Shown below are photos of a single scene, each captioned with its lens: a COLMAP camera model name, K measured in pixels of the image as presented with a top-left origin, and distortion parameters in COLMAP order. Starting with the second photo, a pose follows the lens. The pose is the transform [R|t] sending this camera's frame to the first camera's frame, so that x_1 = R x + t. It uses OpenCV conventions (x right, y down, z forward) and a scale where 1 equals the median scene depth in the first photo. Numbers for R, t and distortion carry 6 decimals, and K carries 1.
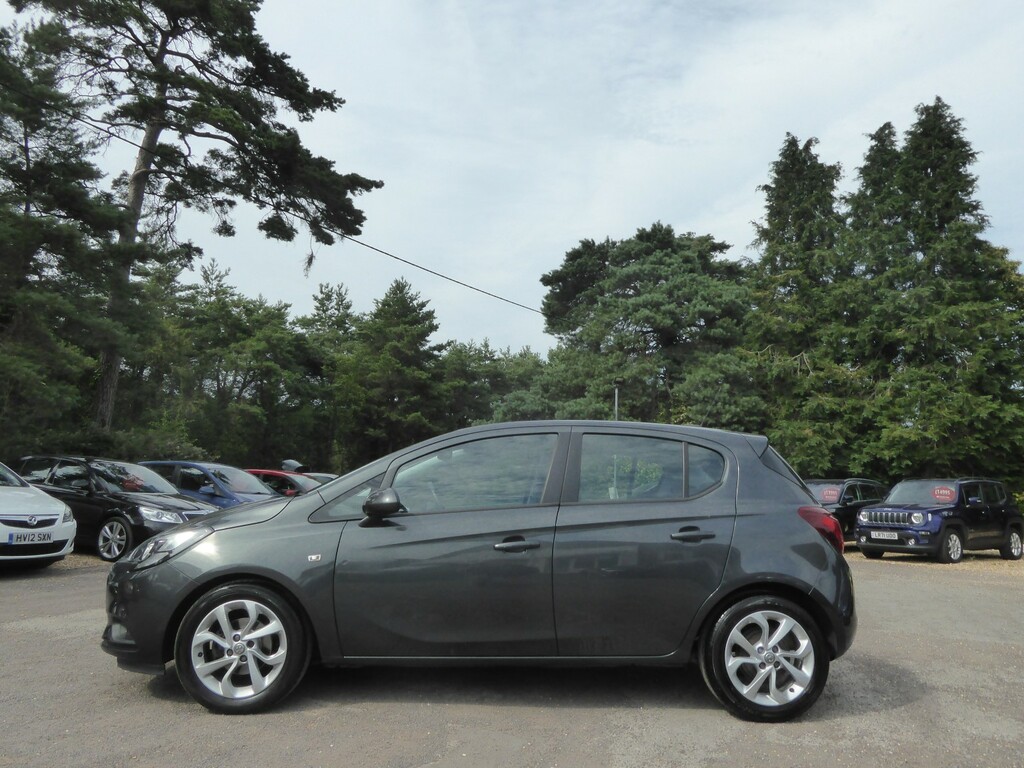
lens RADIAL K [[747.6, 0, 517.5], [0, 747.6, 380.1], [0, 0, 1]] dist [-0.014959, -0.001624]
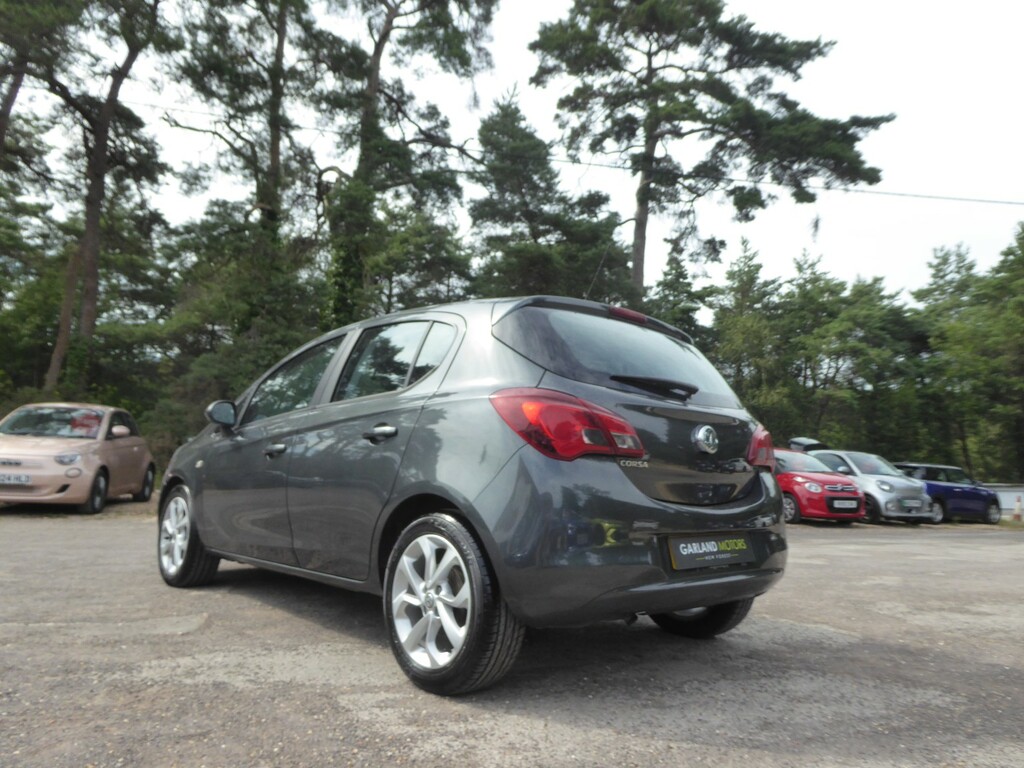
lens RADIAL K [[747.4, 0, 523.7], [0, 747.4, 381.9], [0, 0, 1]] dist [-0.001998, -0.002479]
pose [[0.652172, -0.102410, -0.751122, 0.120202], [0.106725, 0.993368, -0.042774, 0.026080], [0.750521, -0.052268, 0.658776, 0.076219]]
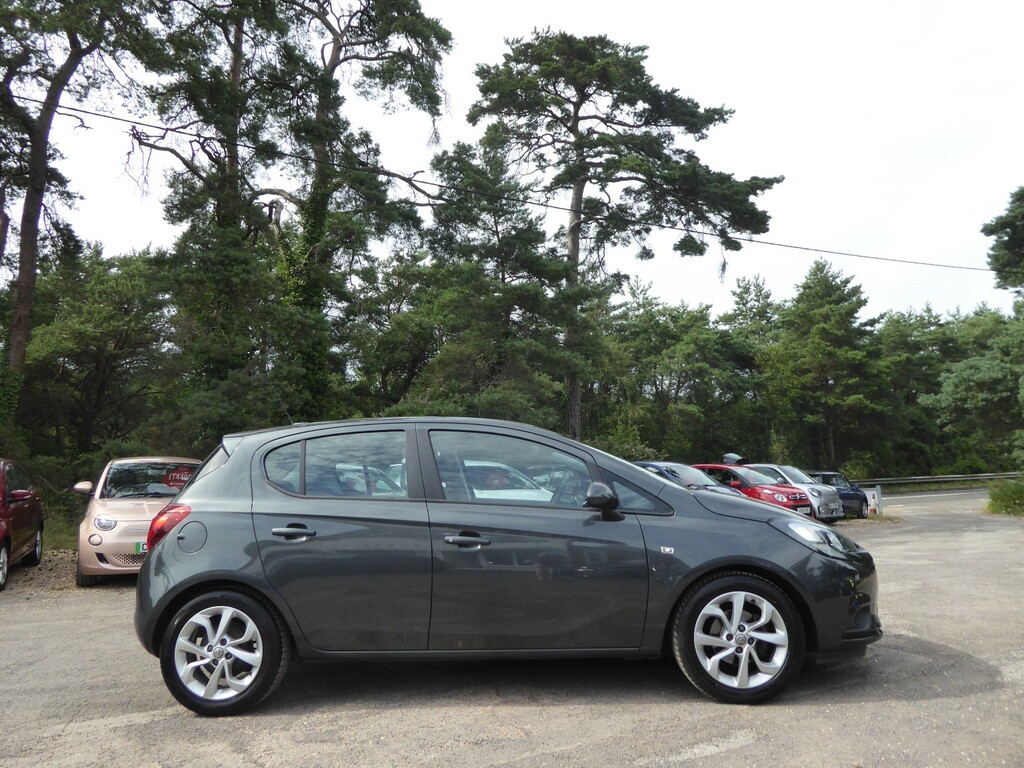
lens RADIAL K [[747.6, 0, 517.5], [0, 747.6, 380.1], [0, 0, 1]] dist [-0.014959, -0.001624]
pose [[0.838296, -0.122021, -0.531386, 0.017634], [0.128288, 0.991415, -0.025273, -0.007495], [0.529908, -0.046985, 0.846753, -0.052946]]
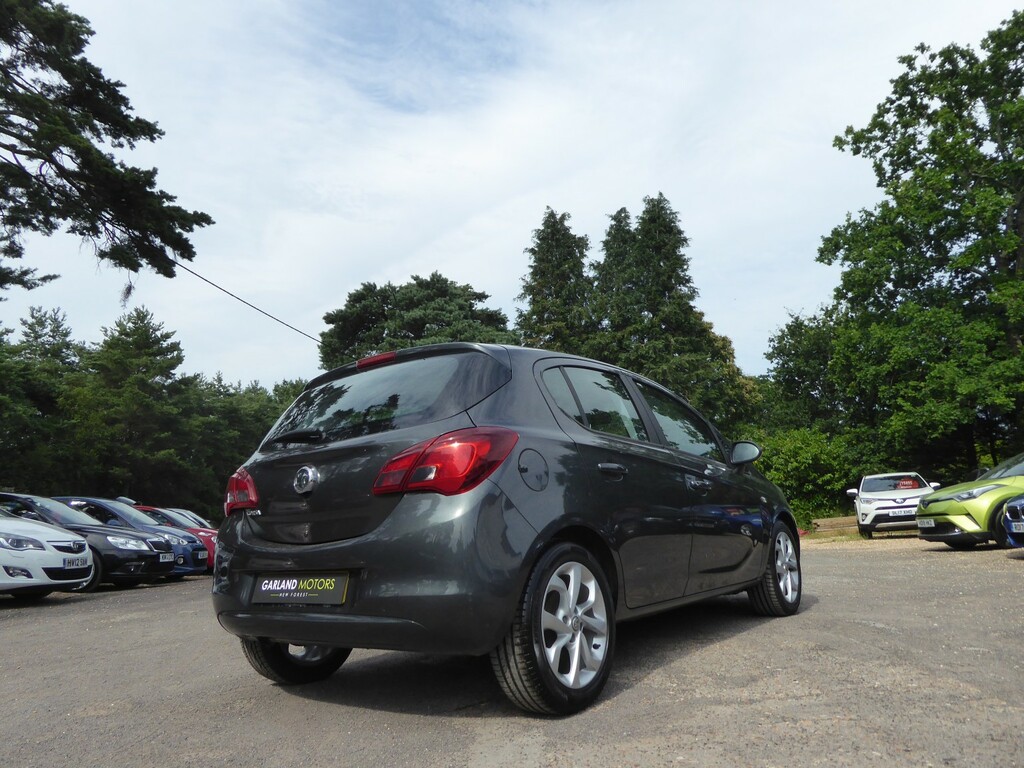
lens RADIAL K [[747.6, 0, 517.5], [0, 747.6, 380.1], [0, 0, 1]] dist [-0.014959, -0.001624]
pose [[0.917868, 0.016569, 0.396540, -0.144296], [0.002545, 0.998862, -0.047626, 0.002299], [-0.396878, 0.044724, 0.916781, -0.061472]]
